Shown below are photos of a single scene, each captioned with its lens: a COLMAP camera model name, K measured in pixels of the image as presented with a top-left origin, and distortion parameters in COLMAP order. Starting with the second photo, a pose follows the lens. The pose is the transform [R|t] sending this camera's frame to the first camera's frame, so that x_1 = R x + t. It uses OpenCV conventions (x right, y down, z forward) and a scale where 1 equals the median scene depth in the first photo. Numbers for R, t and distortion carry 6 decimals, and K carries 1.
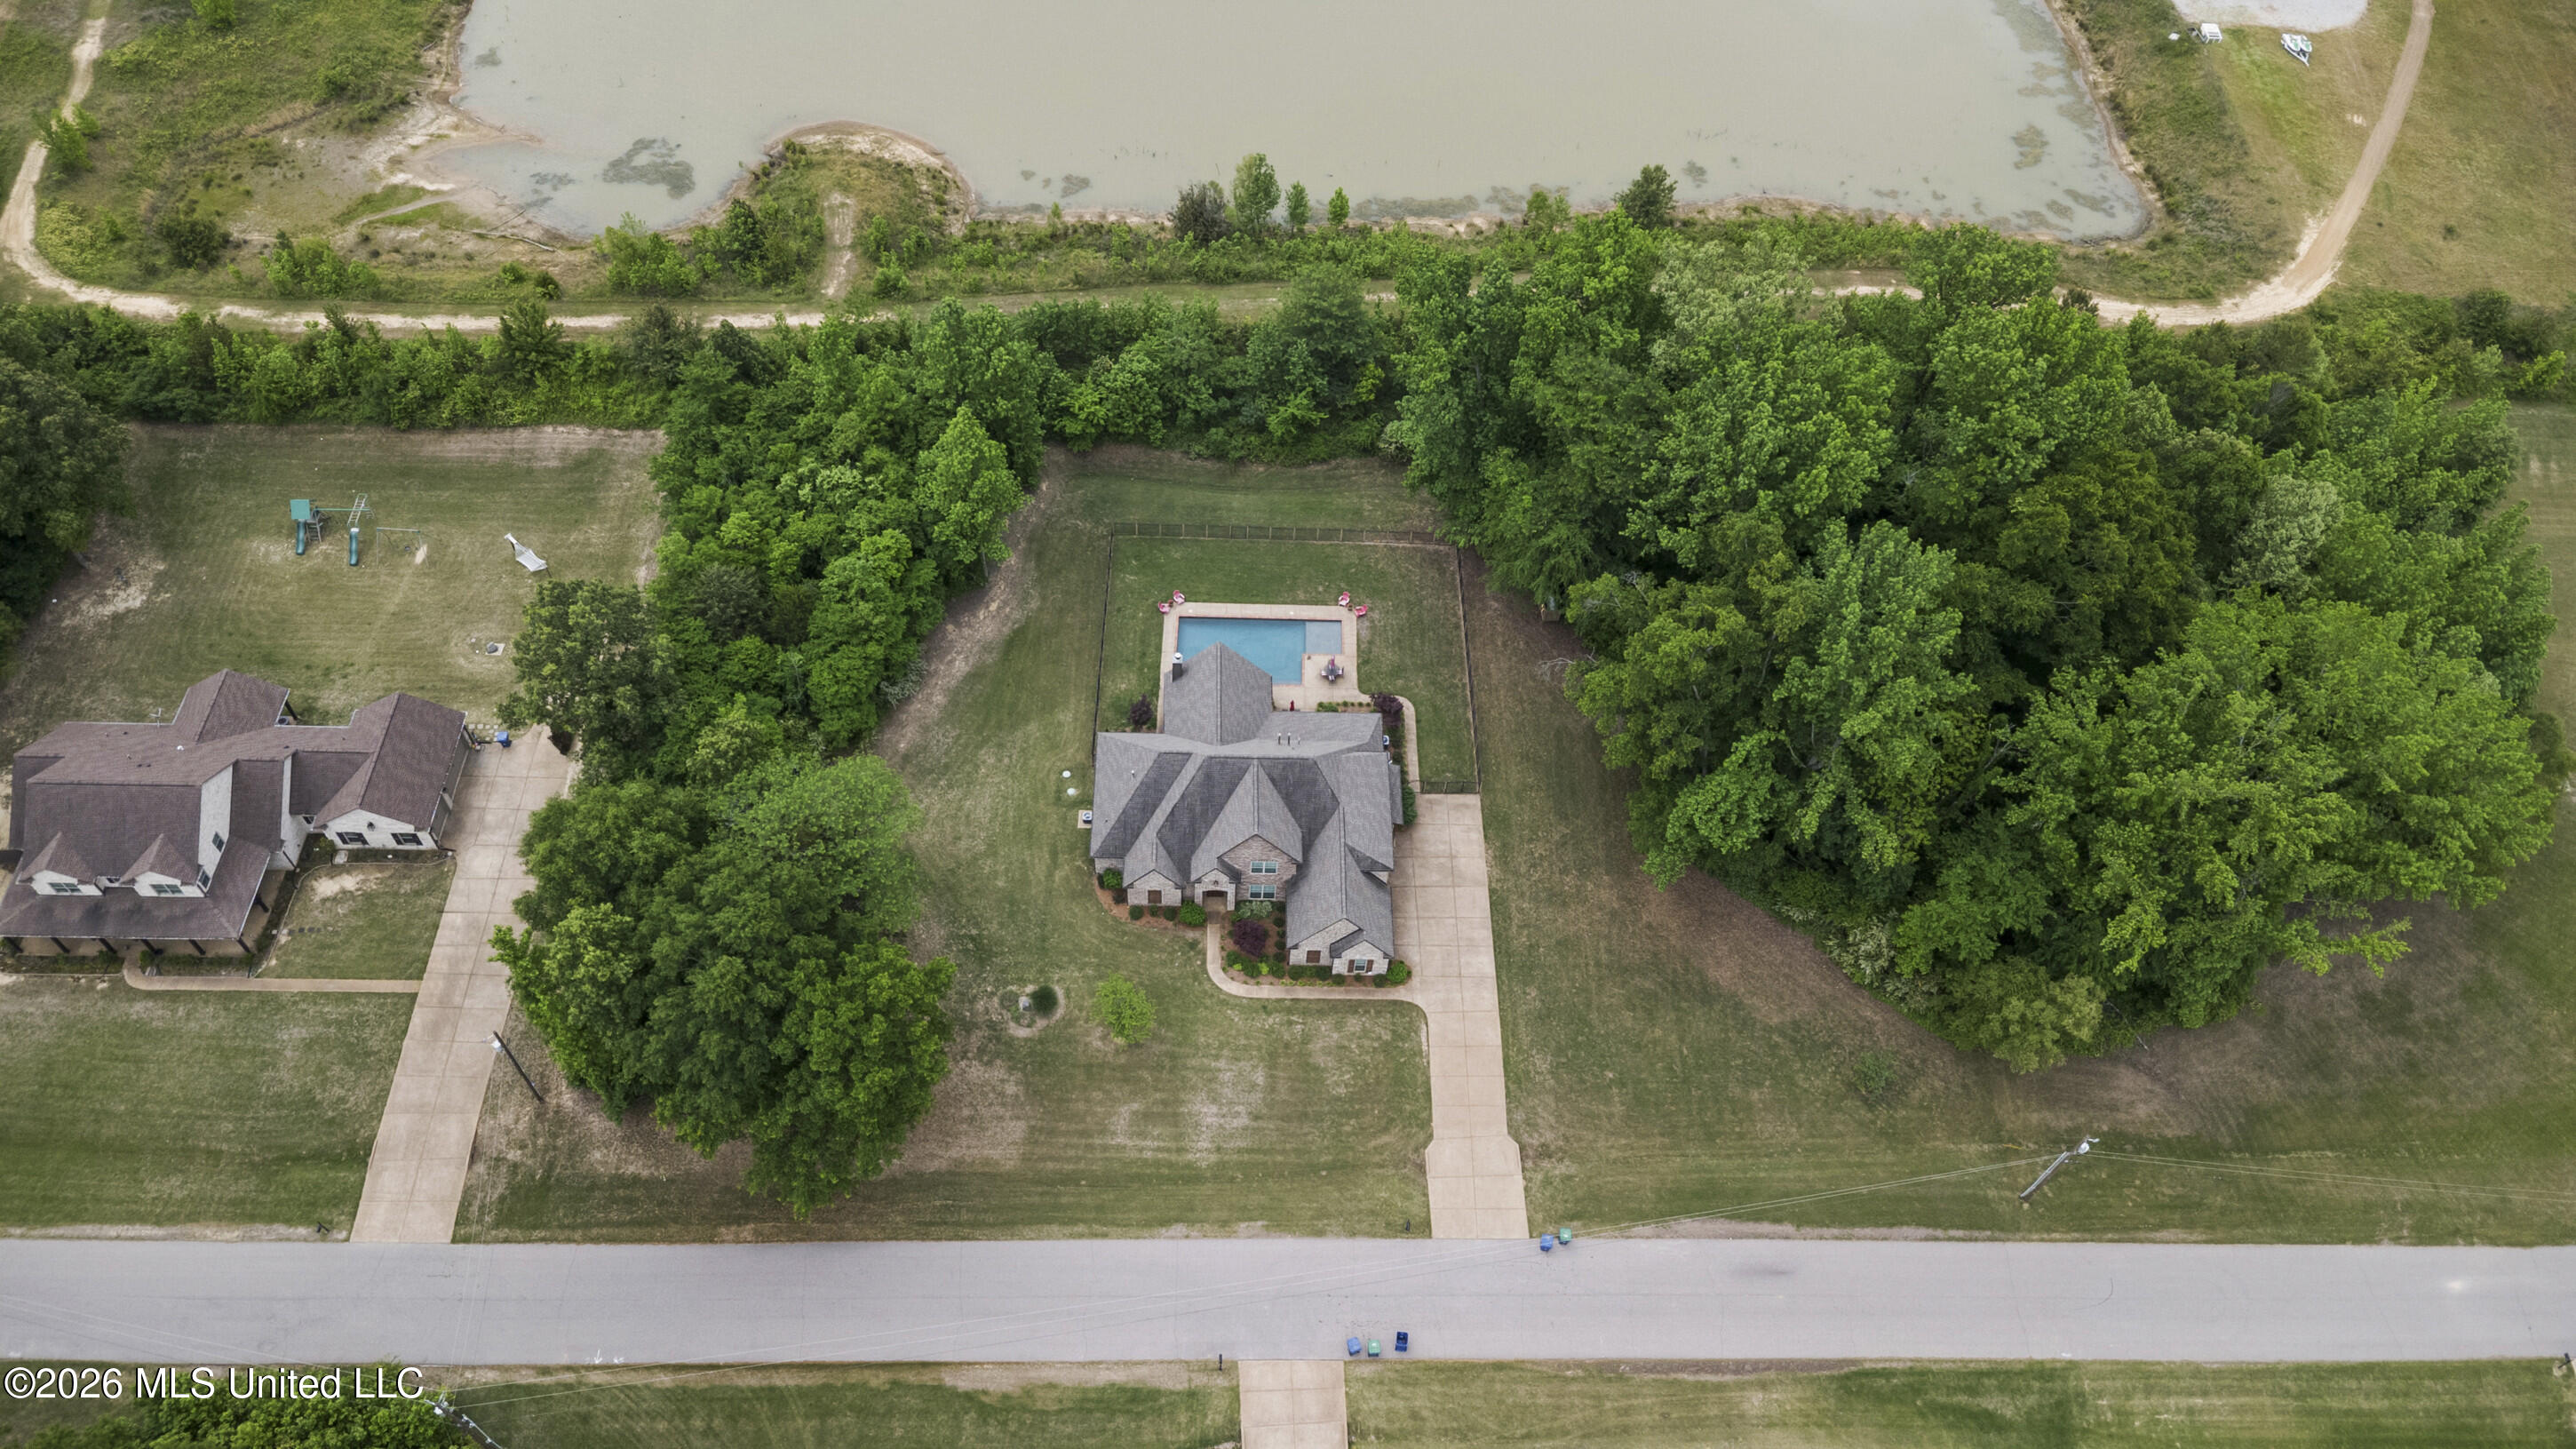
lens RADIAL K [[1828.0, 0, 1294.1], [0, 1828.0, 725.0], [0, 0, 1]] dist [0.006223, -0.001892]
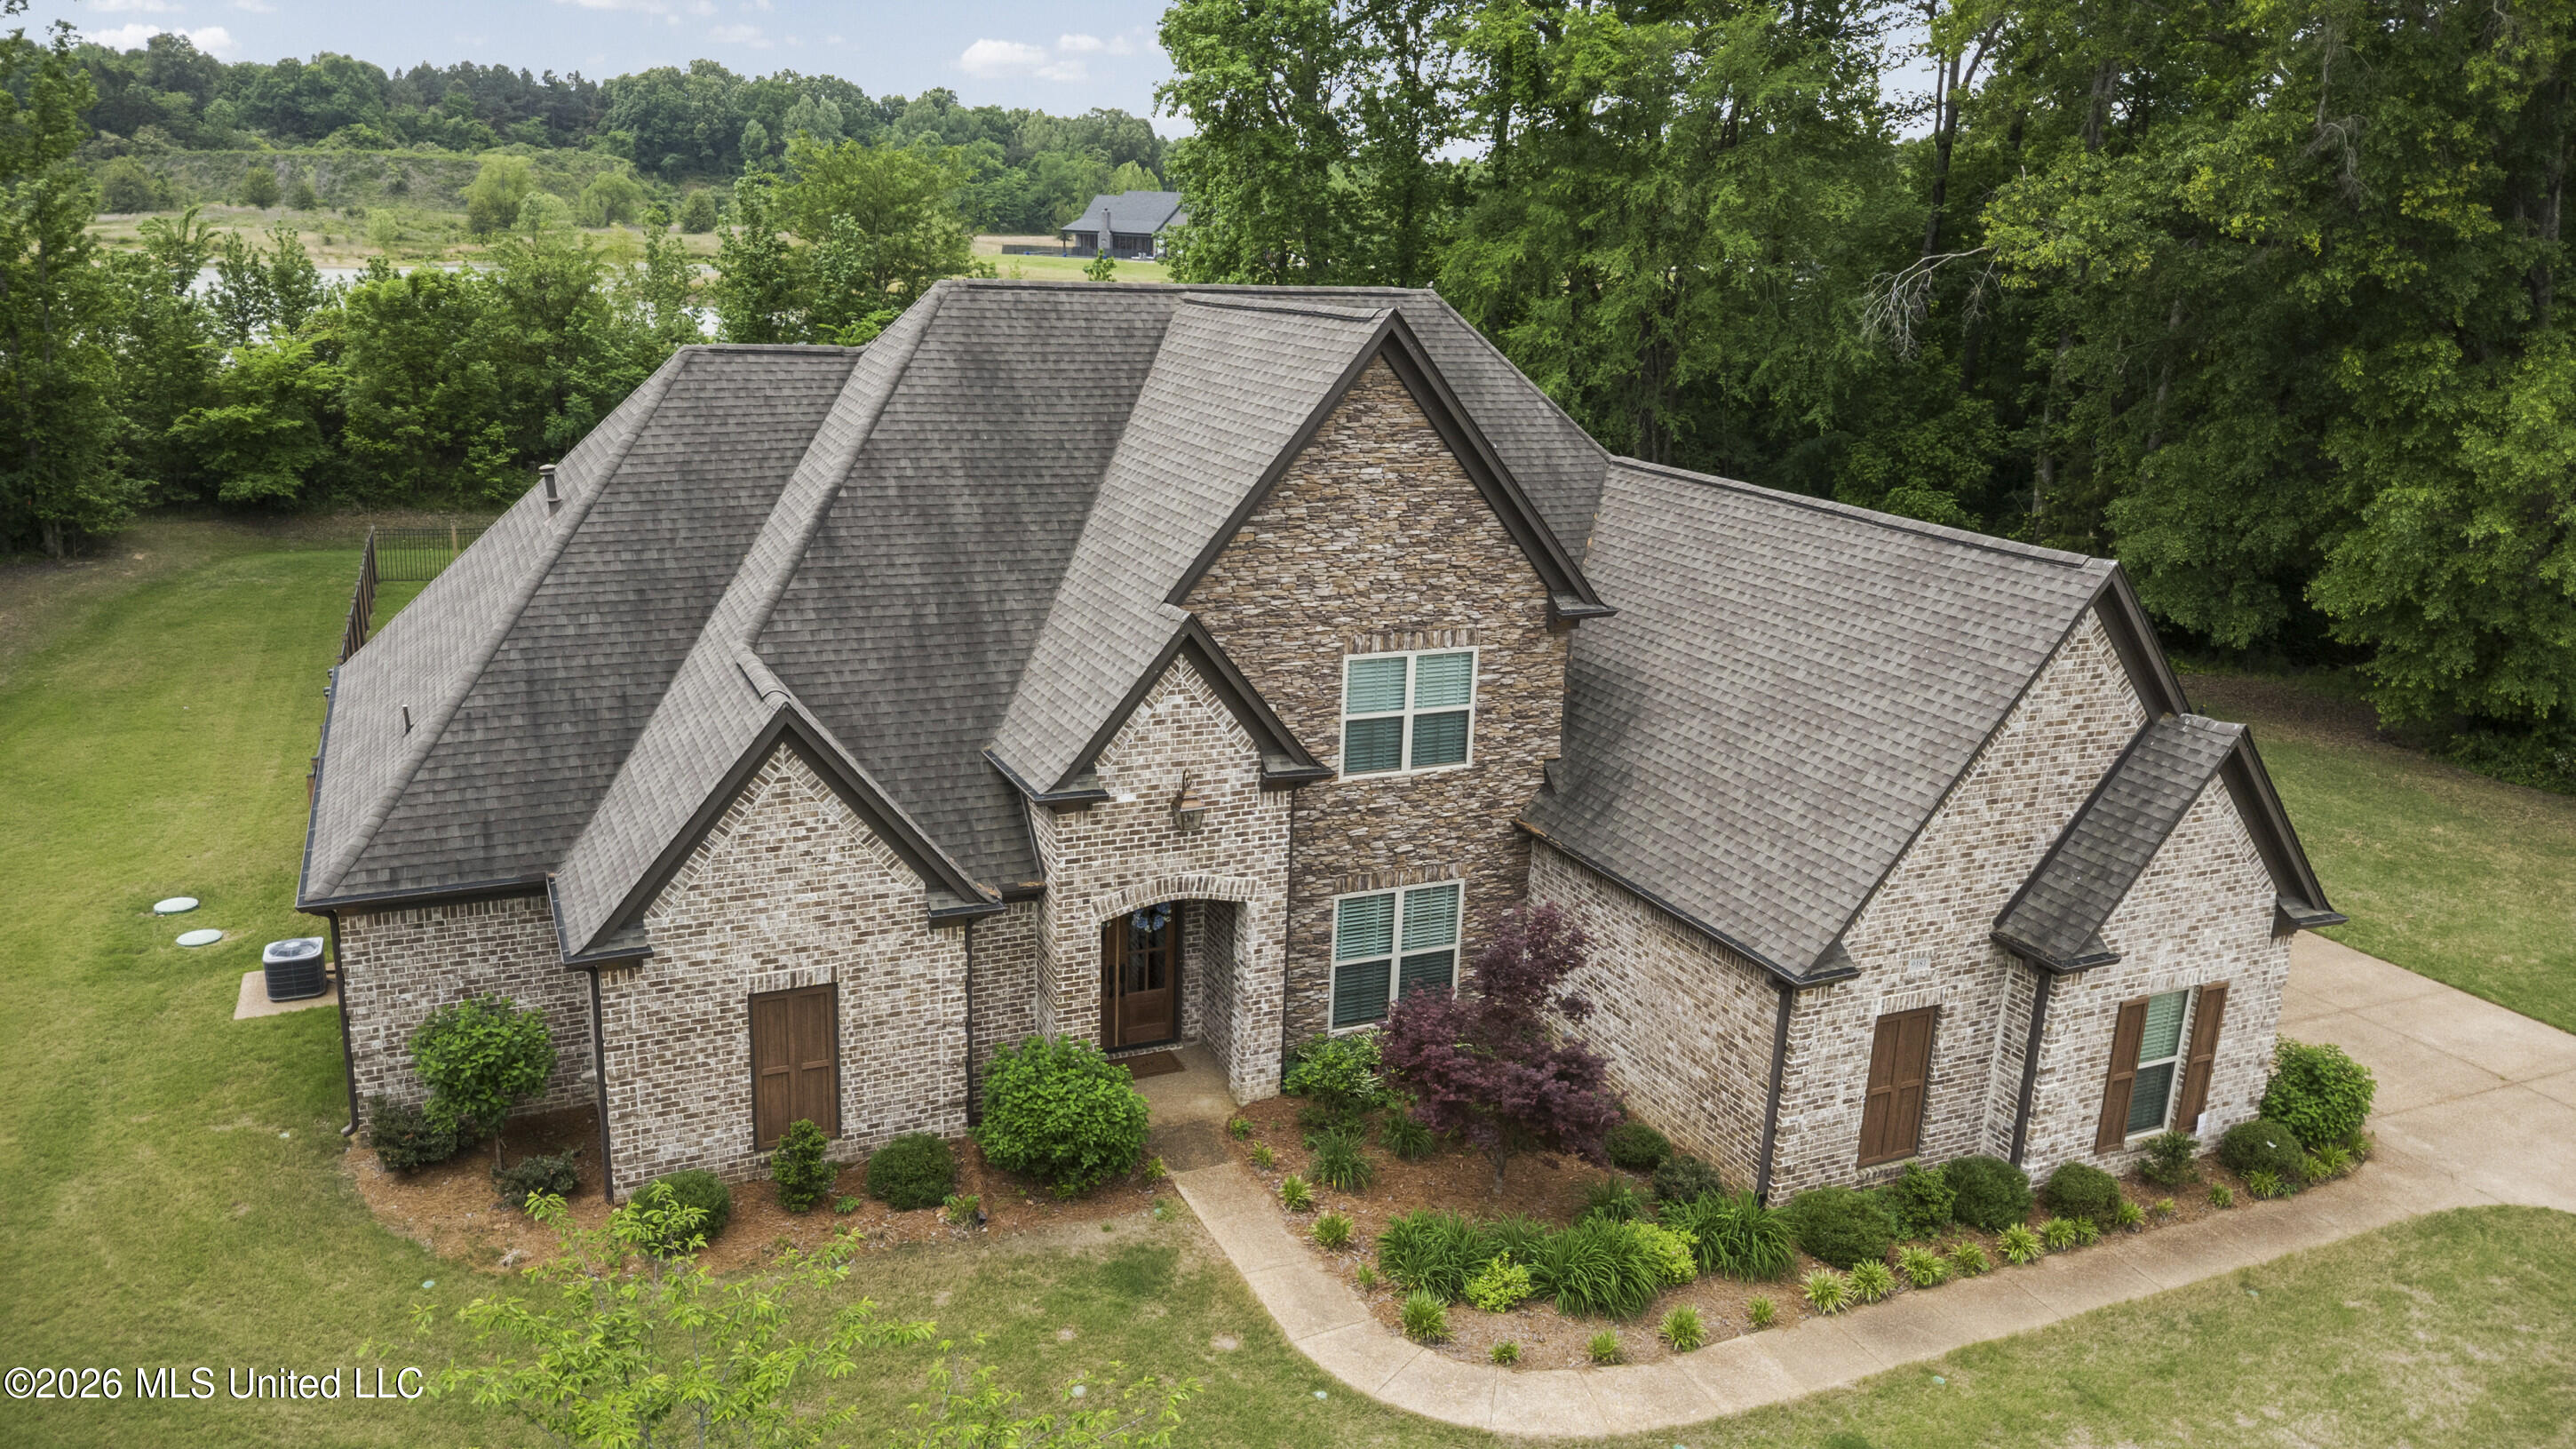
lens RADIAL K [[1828.0, 0, 1294.1], [0, 1828.0, 725.0], [0, 0, 1]] dist [0.006223, -0.001892]
pose [[0.914574, -0.138824, 0.379844, -0.092769], [0.334963, 0.786324, -0.519129, 0.165690], [-0.226613, 0.602016, 0.765652, 0.865447]]
